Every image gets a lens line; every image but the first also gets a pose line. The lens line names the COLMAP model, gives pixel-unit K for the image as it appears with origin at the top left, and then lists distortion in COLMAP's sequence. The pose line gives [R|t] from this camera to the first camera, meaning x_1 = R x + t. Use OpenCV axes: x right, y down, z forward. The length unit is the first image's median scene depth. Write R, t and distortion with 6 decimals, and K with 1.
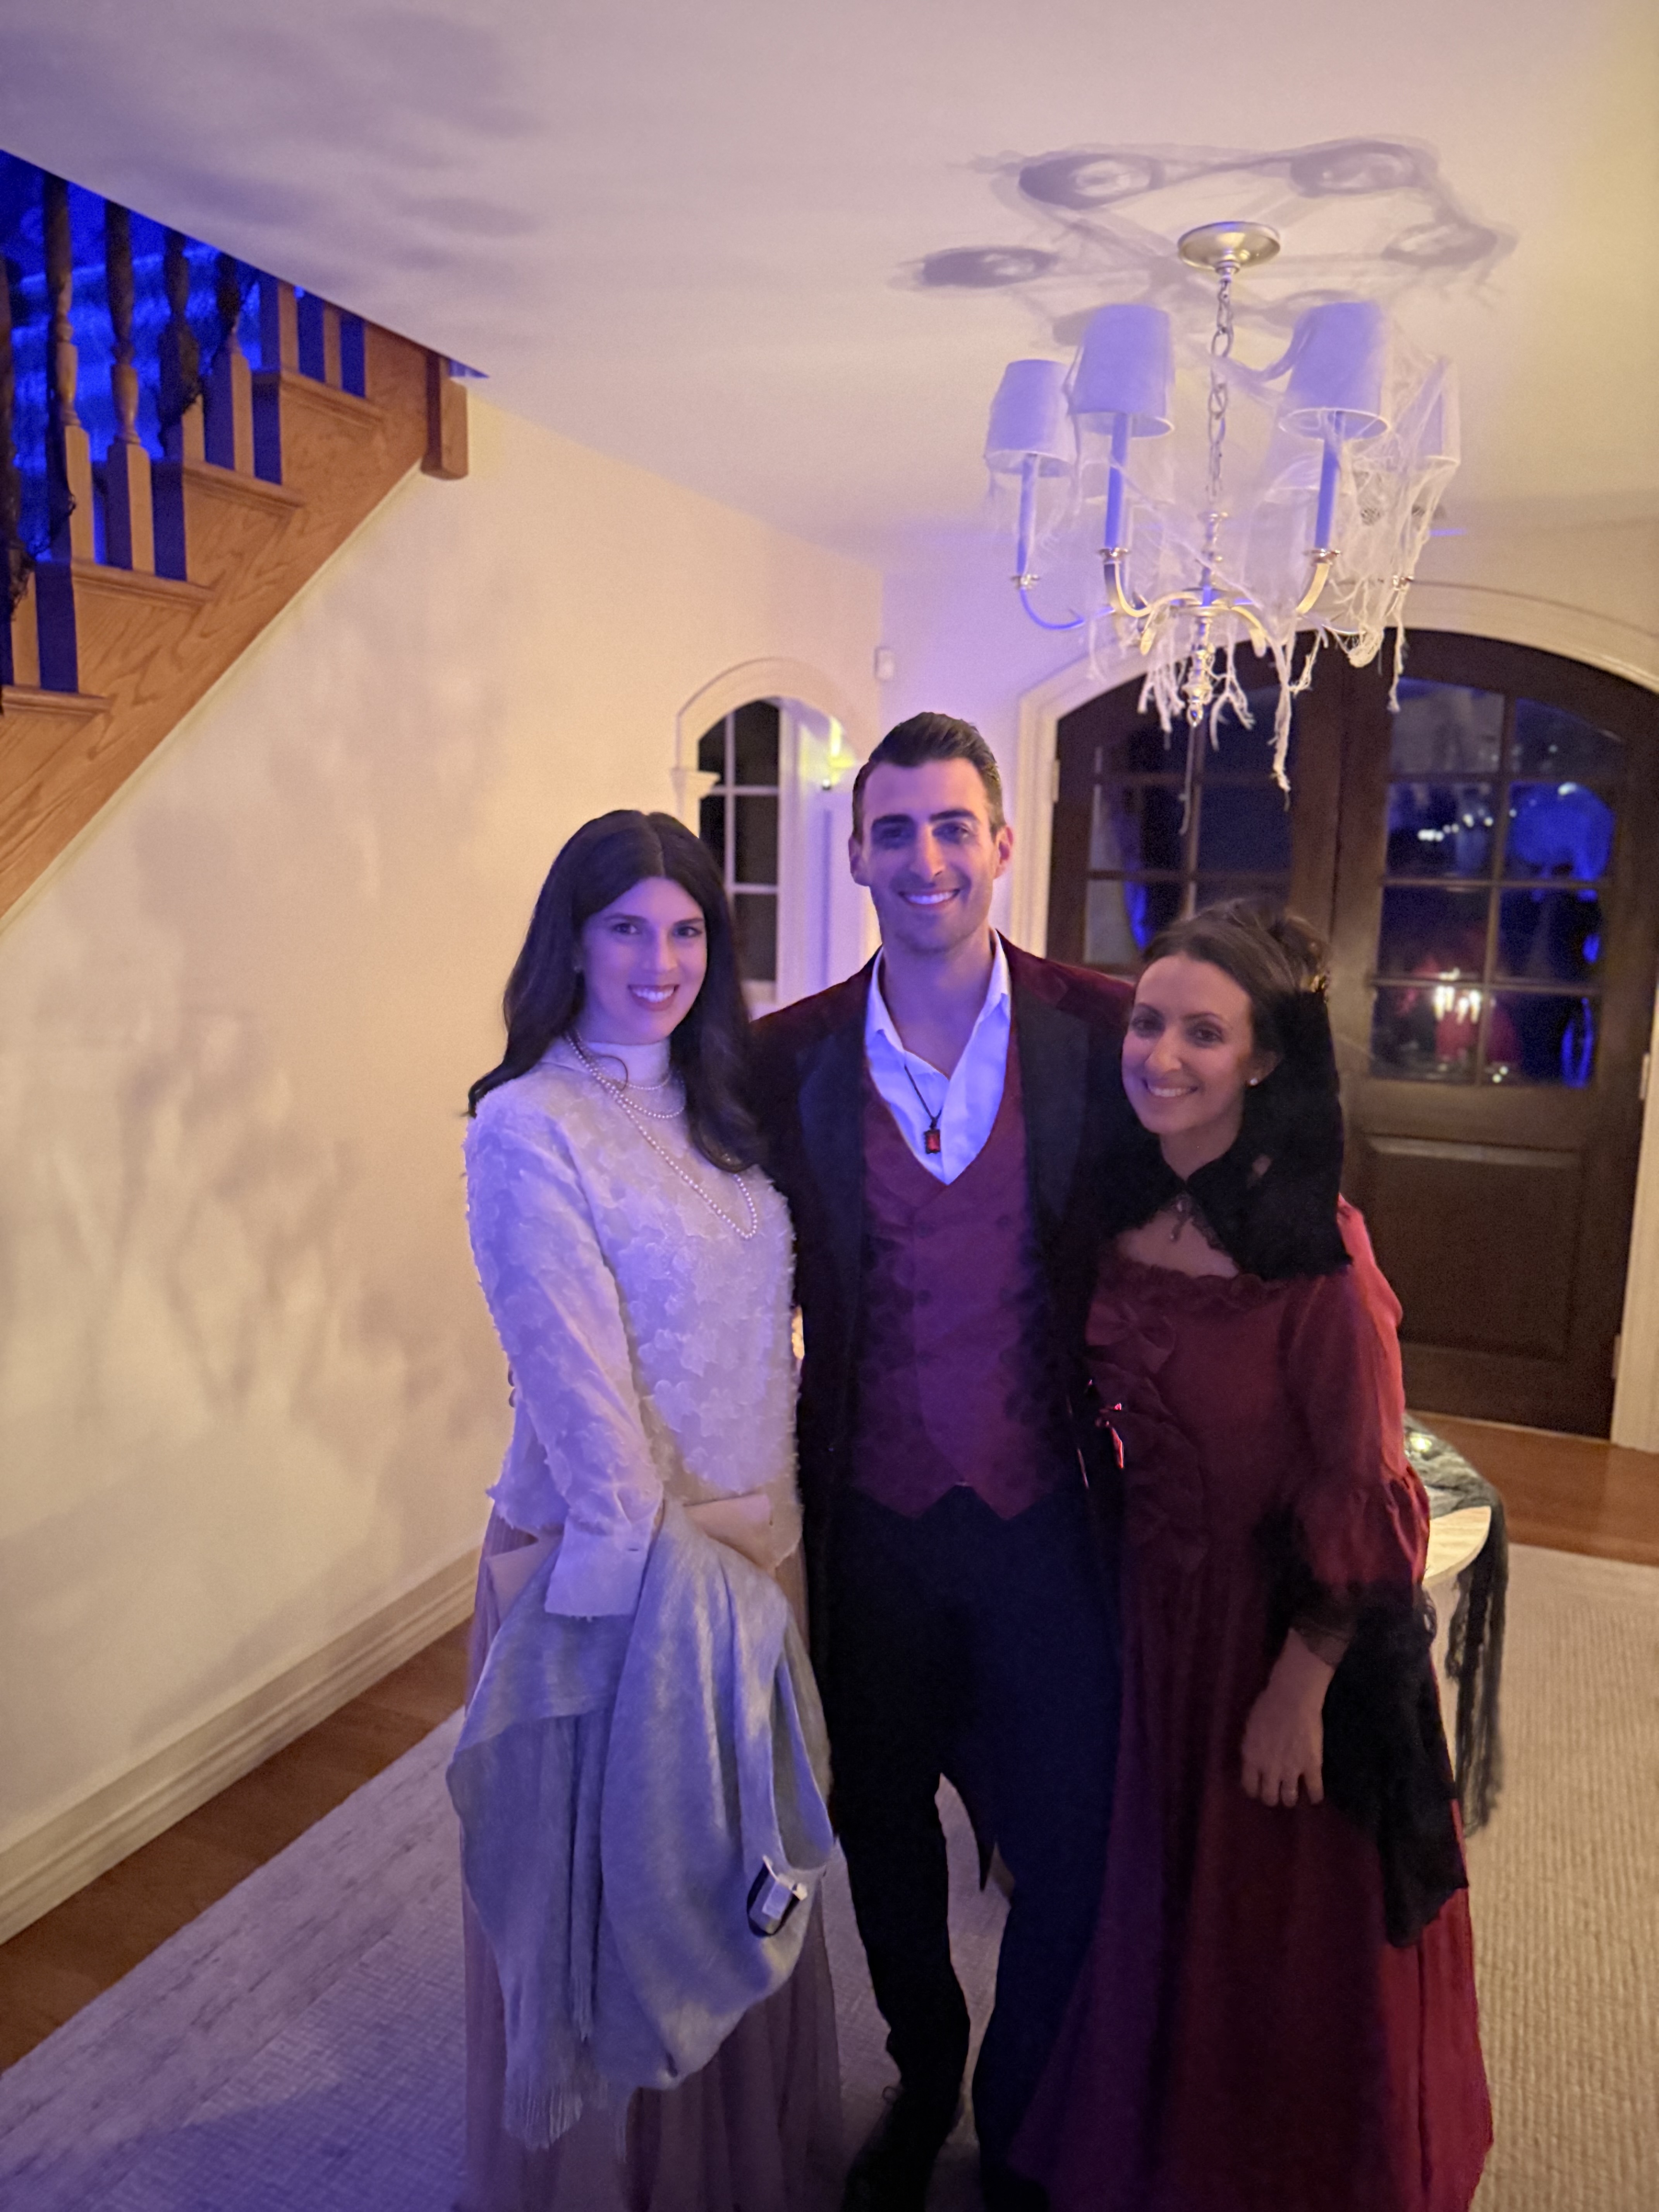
lens RADIAL K [[1585.3, 0, 826.0], [0, 1585.3, 1126.6], [0, 0, 1]] dist [0.036953, -0.042641]
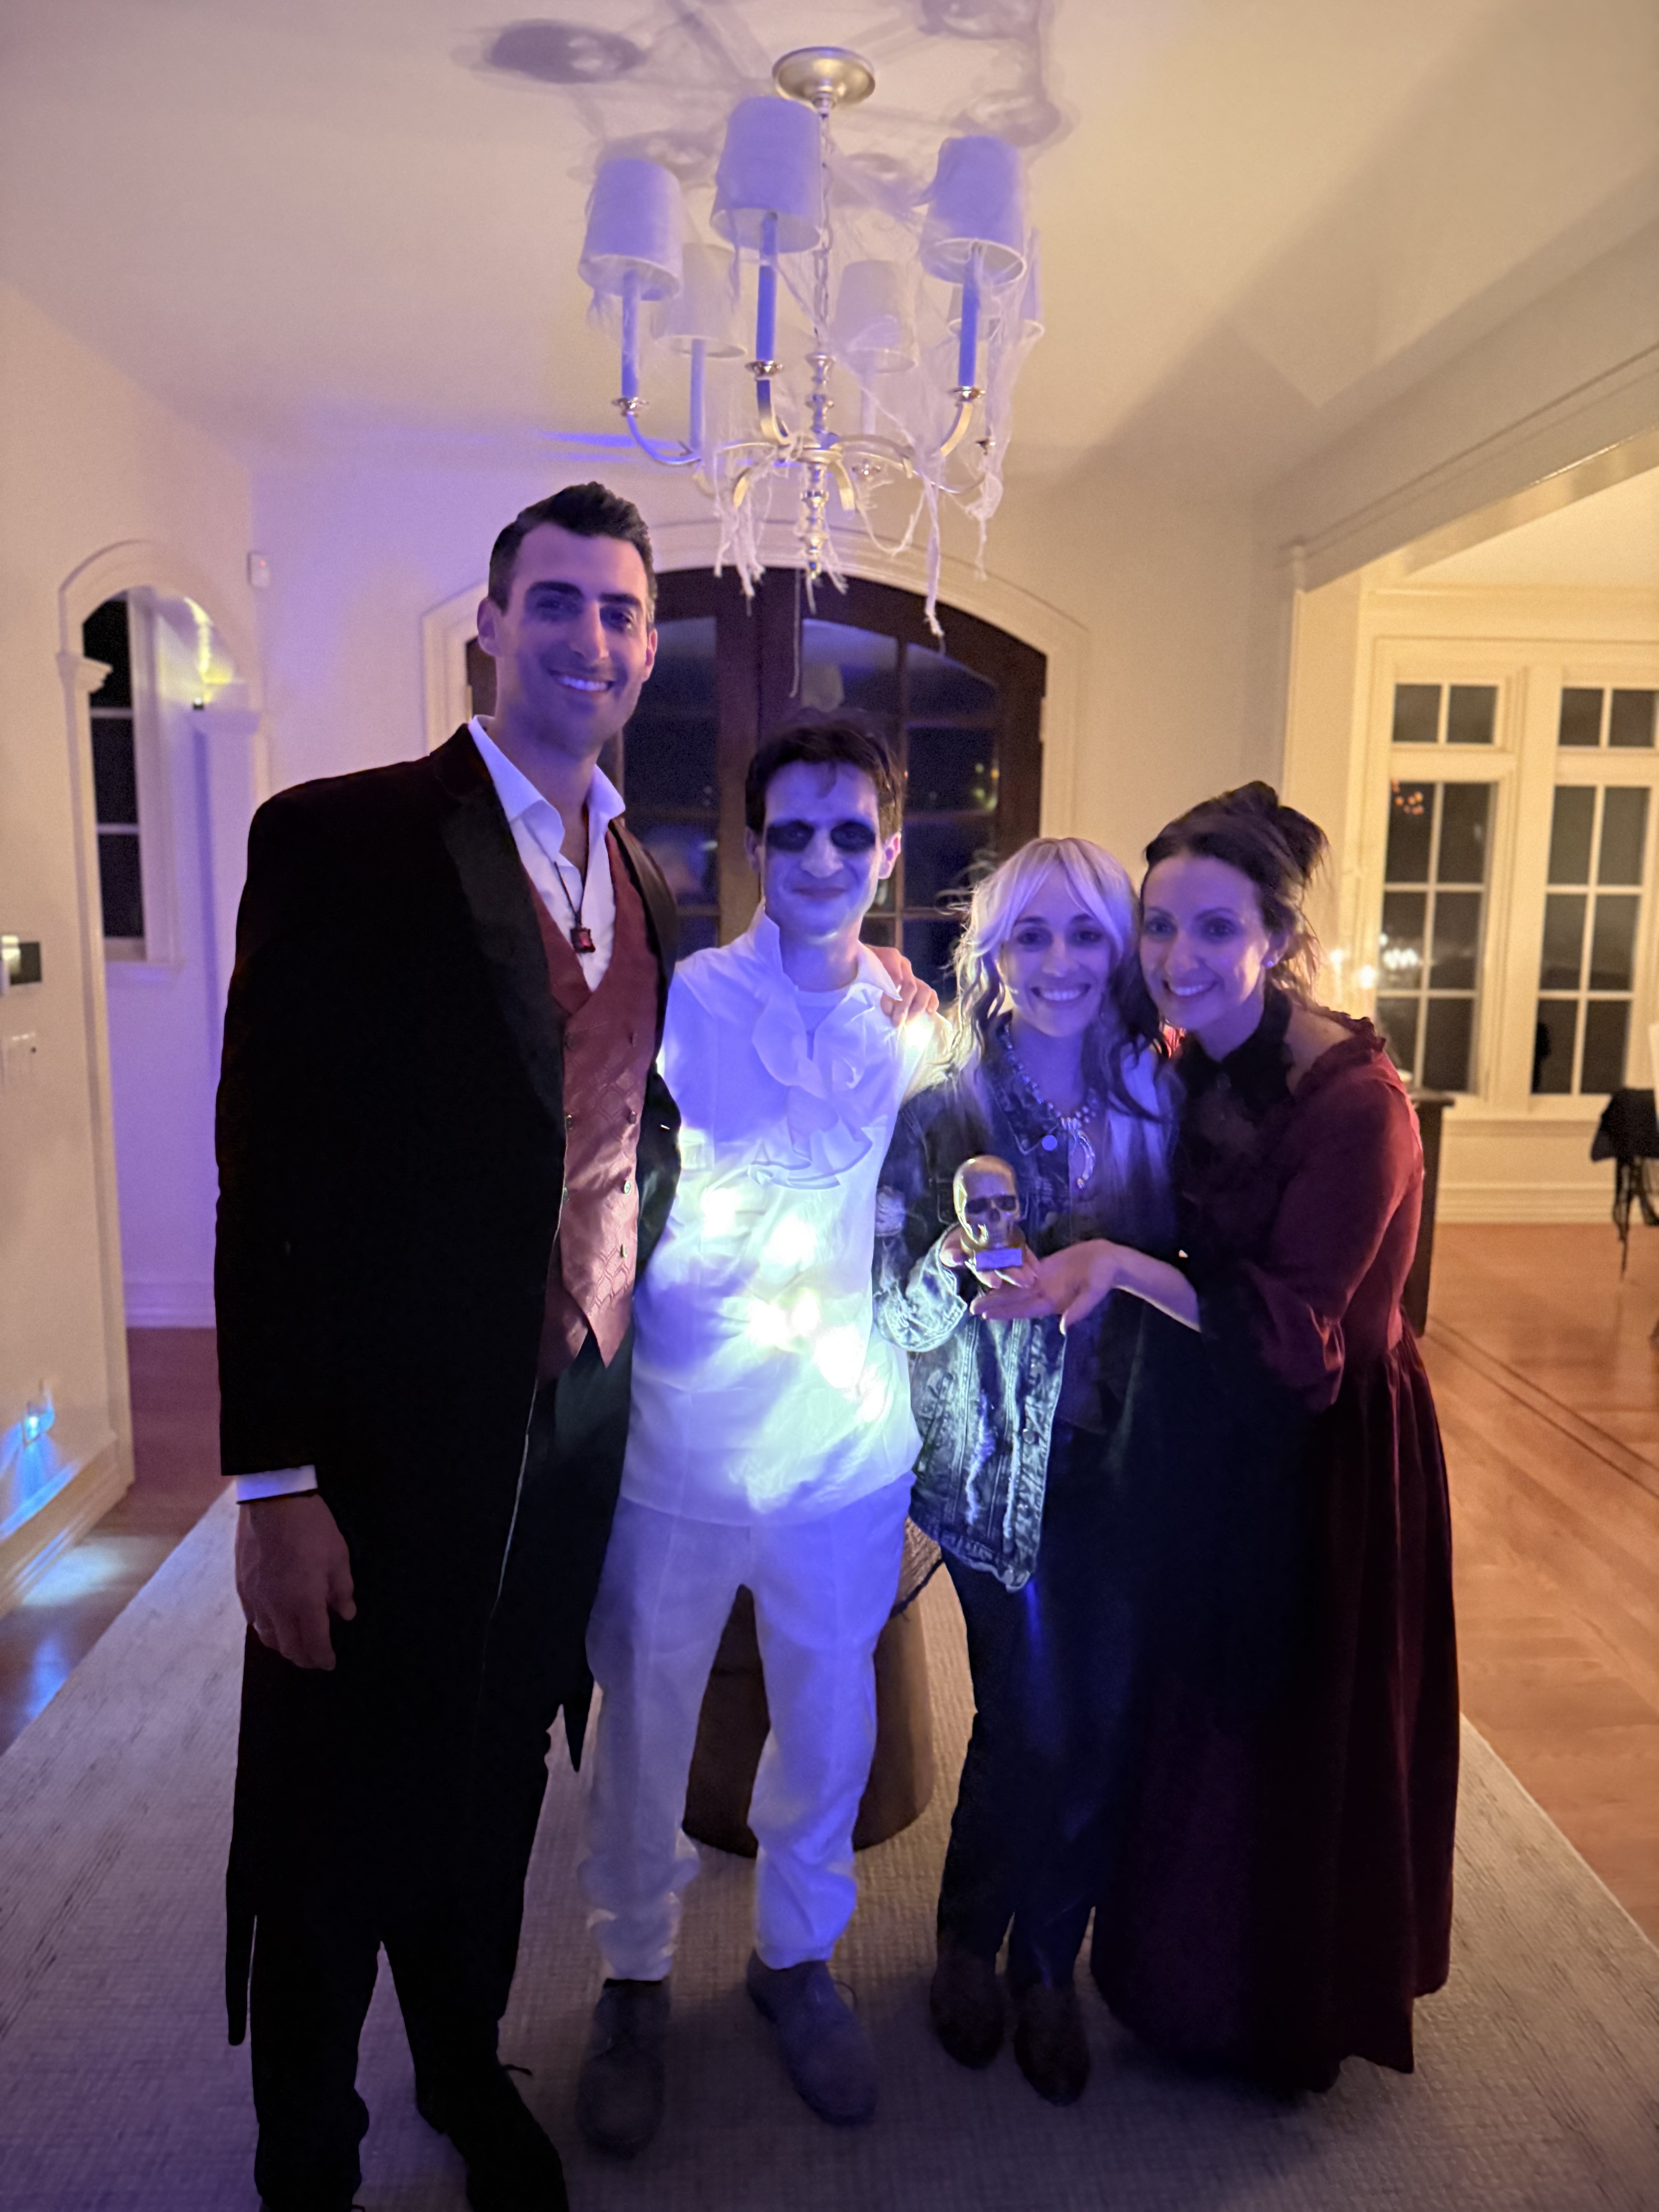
lens RADIAL K [[1585.3, 0, 832.1], [0, 1585.3, 1109.2], [0, 0, 1]] dist [0.036953, -0.042641]
pose [[0.894761, -0.075533, 0.440111, -0.218719], [0.078996, 0.996820, 0.010476, 0.064444], [-0.439503, 0.025394, 0.897882, 0.140169]]
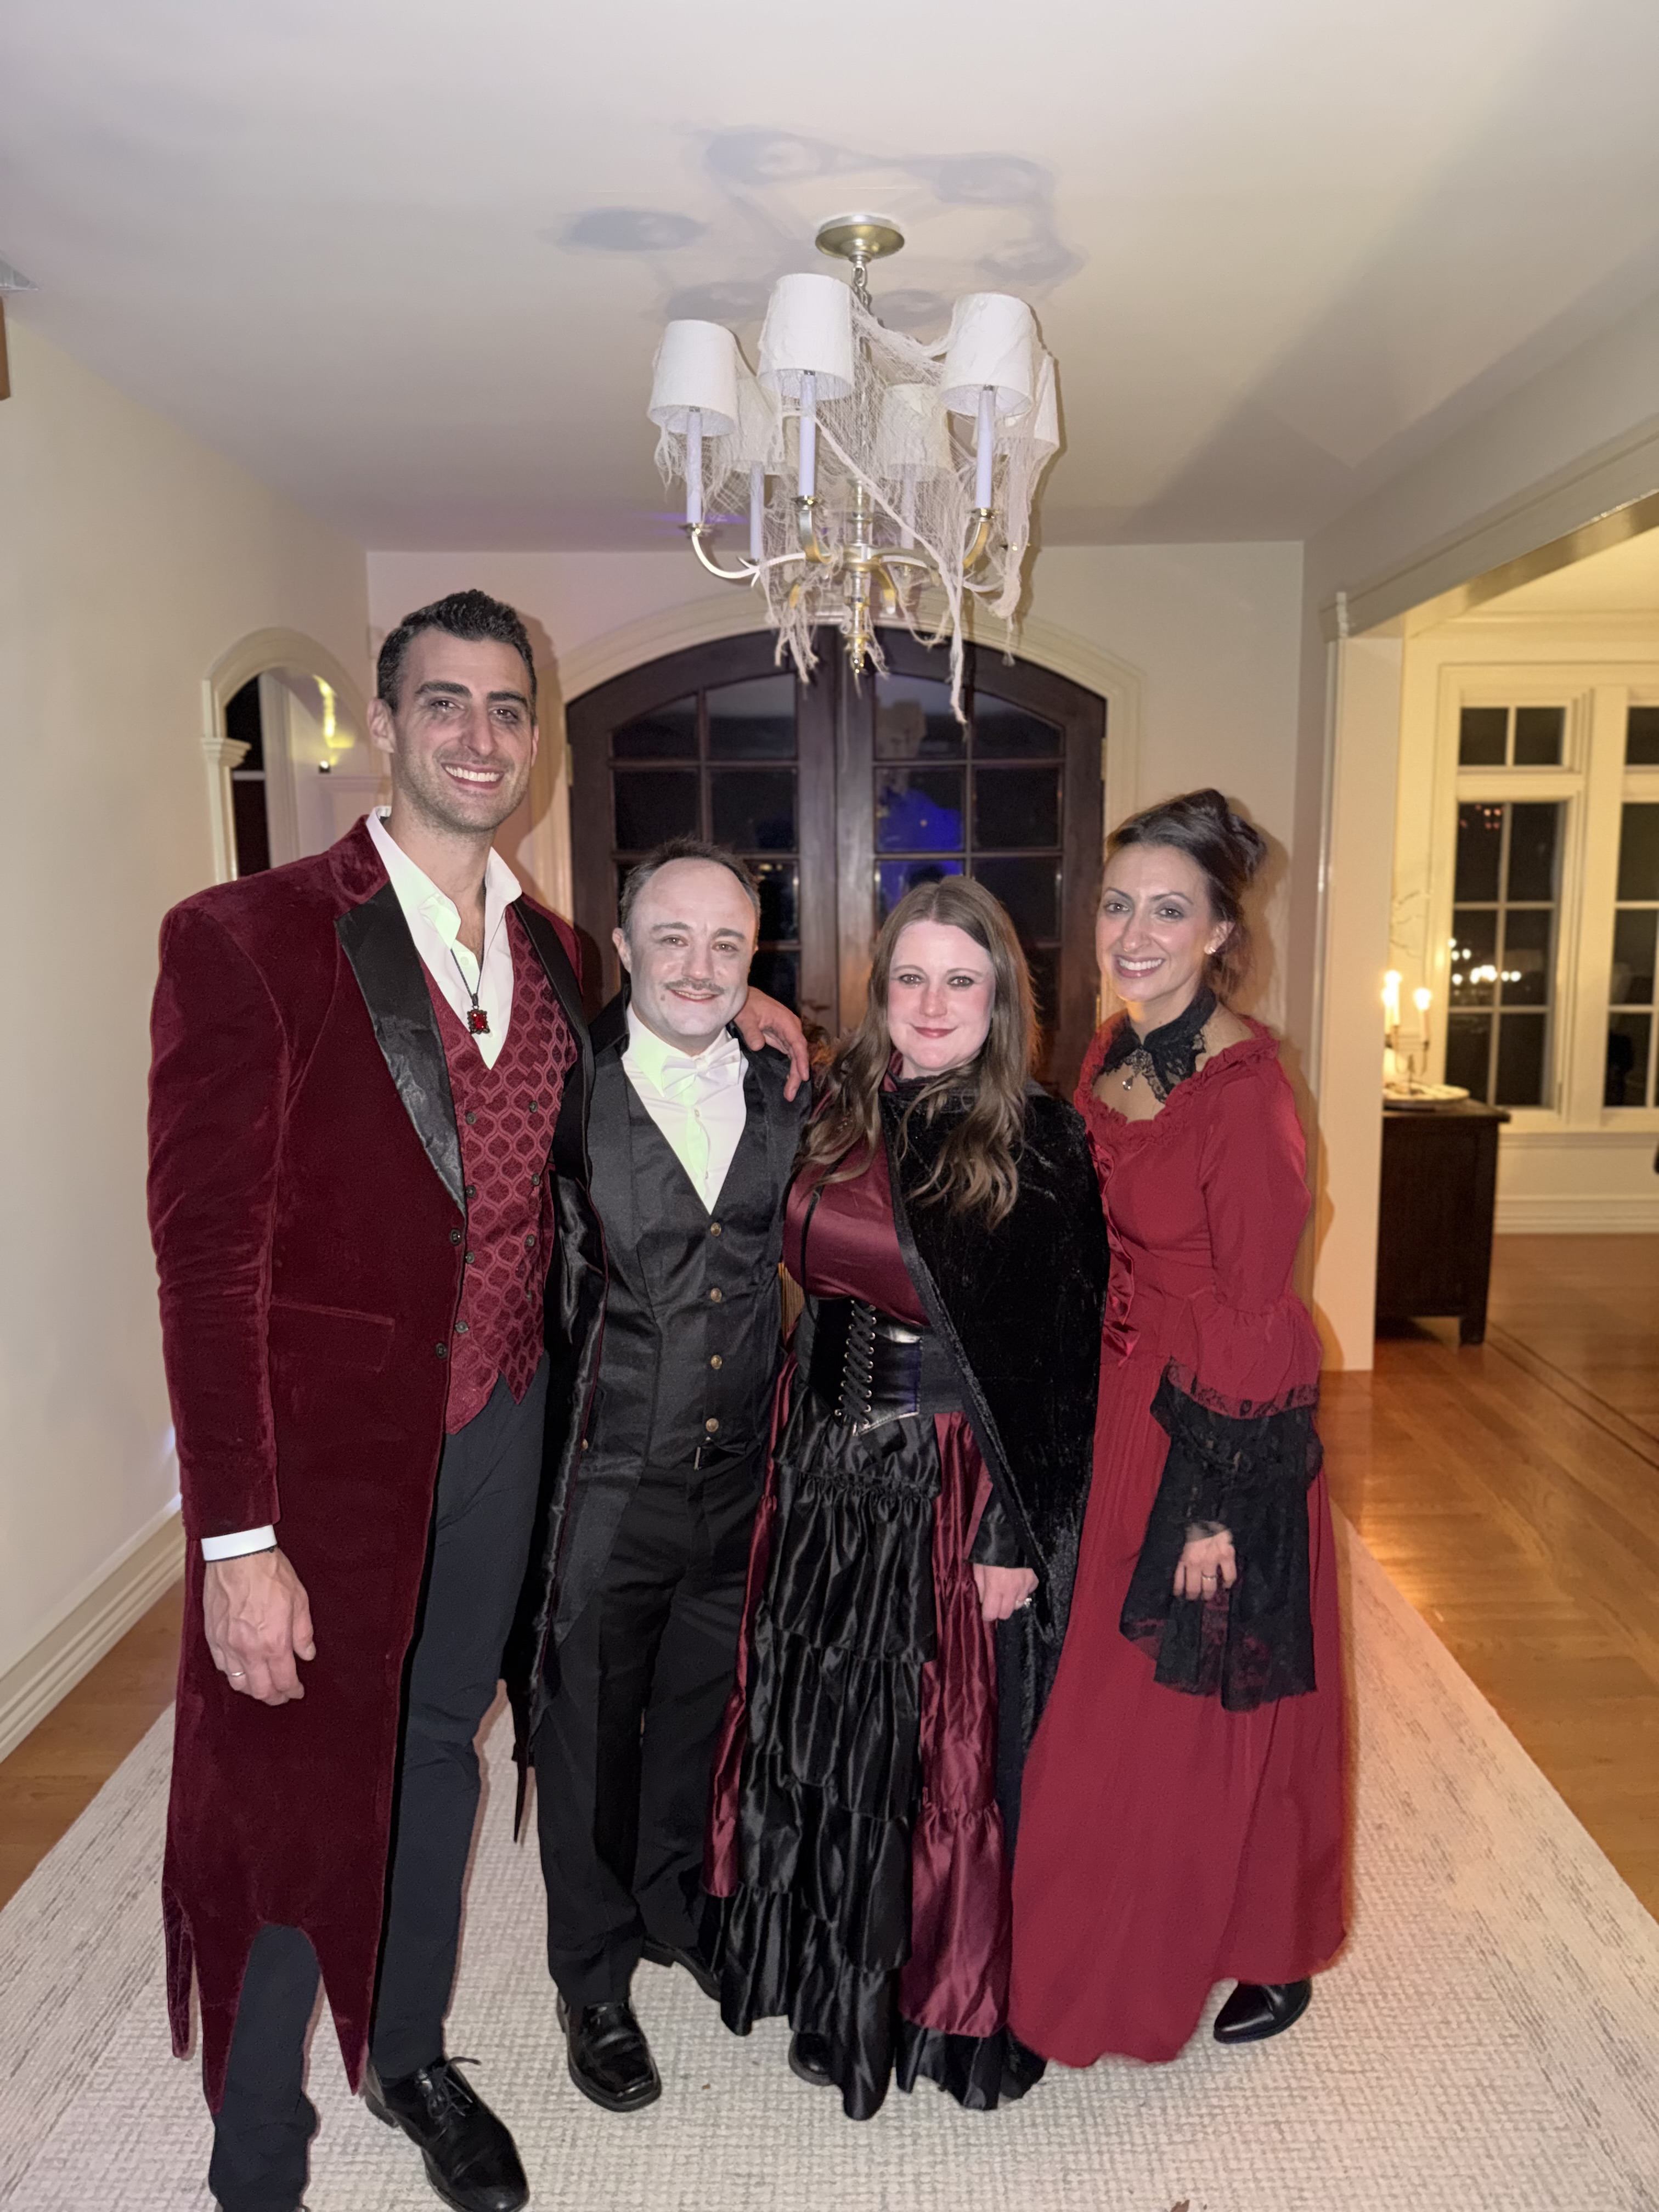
lens RADIAL K [[1585.3, 0, 836.7], [0, 1585.3, 1120.3], [0, 0, 1]] dist [0.036953, -0.042641]
pose [[0.920597, -0.085127, 0.381124, -0.239256], [0.091409, 0.995812, 0.001627, 0.058229], [-0.379666, 0.033341, 0.924523, -0.003285]]
